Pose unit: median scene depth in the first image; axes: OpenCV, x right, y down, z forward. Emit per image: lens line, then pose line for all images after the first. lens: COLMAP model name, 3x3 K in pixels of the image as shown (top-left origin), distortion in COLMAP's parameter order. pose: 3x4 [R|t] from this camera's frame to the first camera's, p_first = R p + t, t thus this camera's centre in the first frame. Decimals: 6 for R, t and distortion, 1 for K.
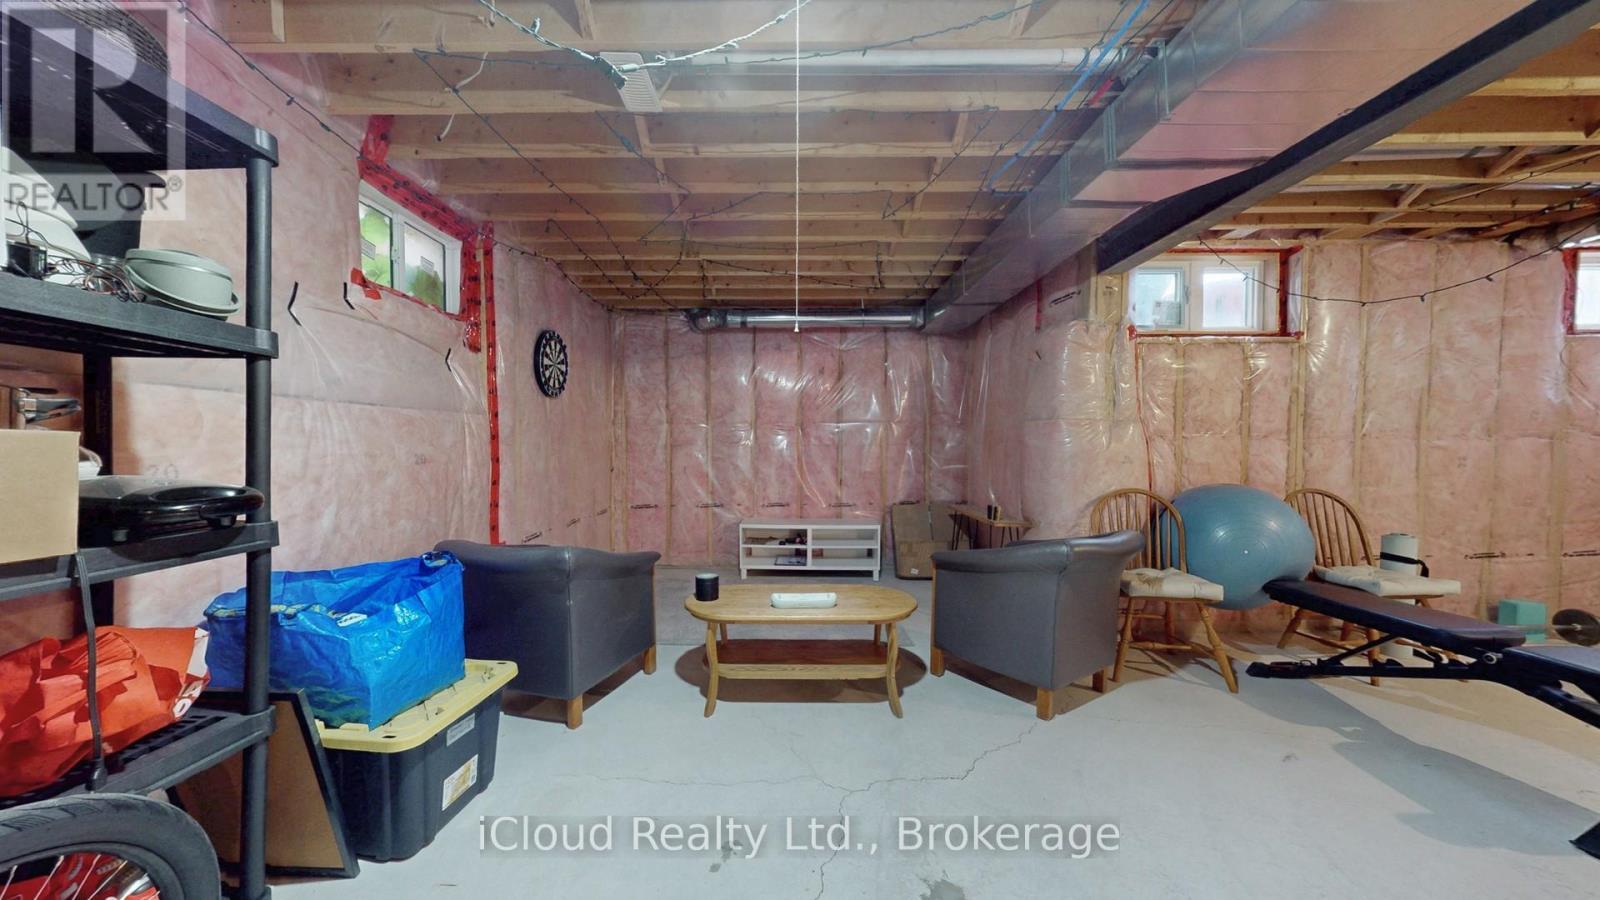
lens RADIAL K [[577.7, 0, 797.6], [0, 577.7, 451.7], [0, 0, 1]] dist [-0.000448, 0.000720]
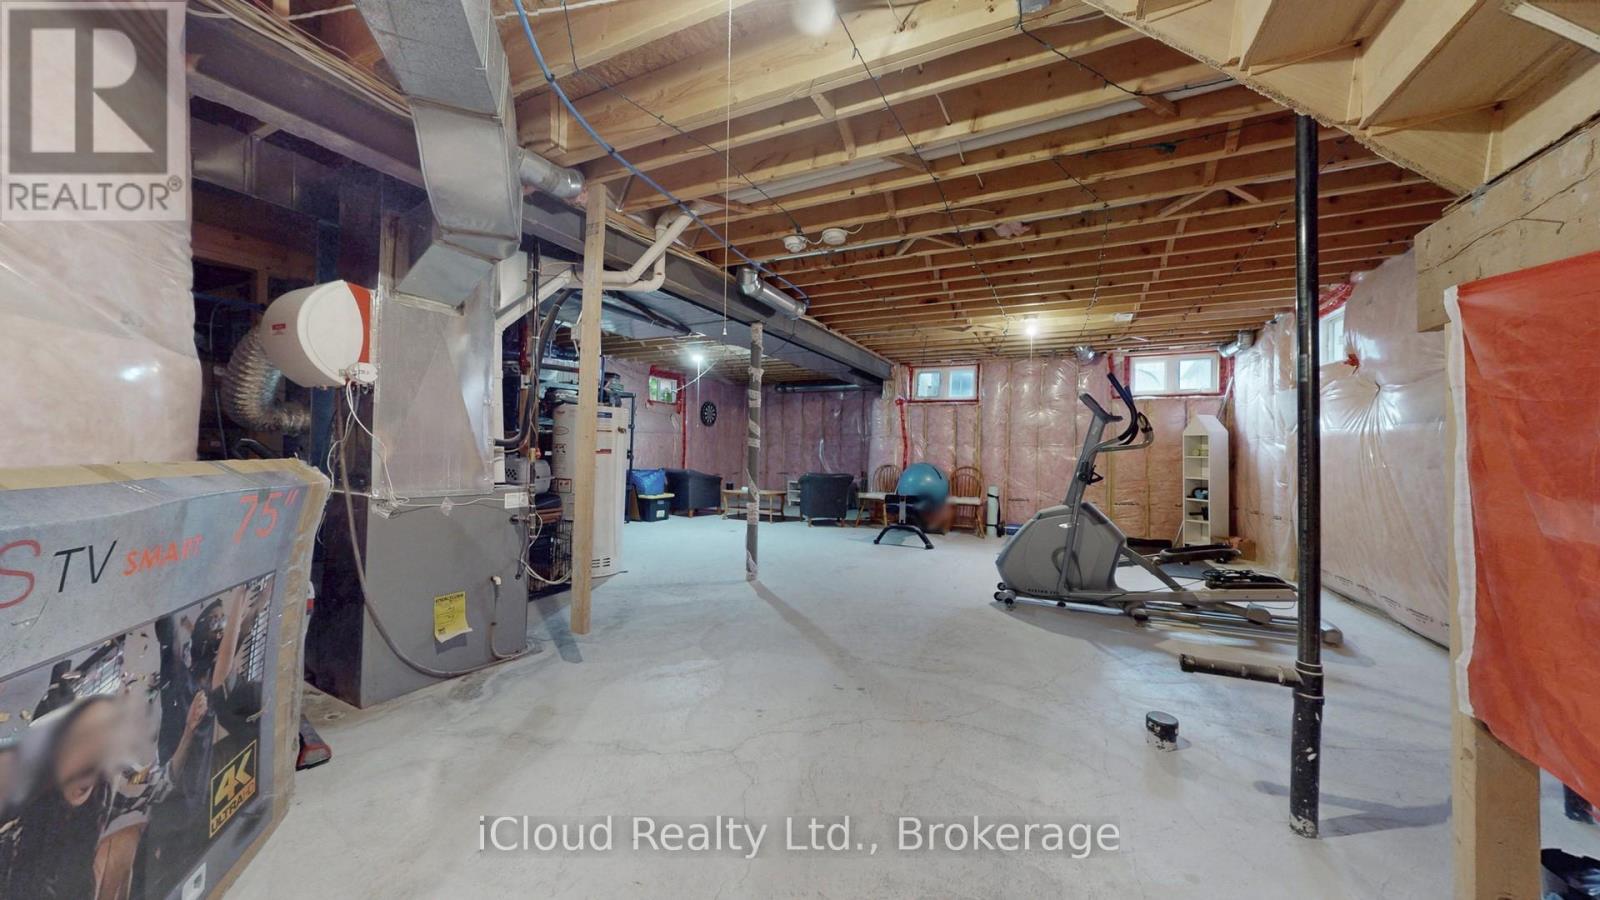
lens RADIAL K [[577.7, 0, 793.1], [0, 577.7, 445.9], [0, 0, 1]] dist [-0.000448, 0.000720]
pose [[0.910978, 0.016966, -0.412106, 1.279434], [-0.023283, 0.999676, -0.010312, 0.019443], [0.411798, 0.018990, 0.911077, -1.578059]]
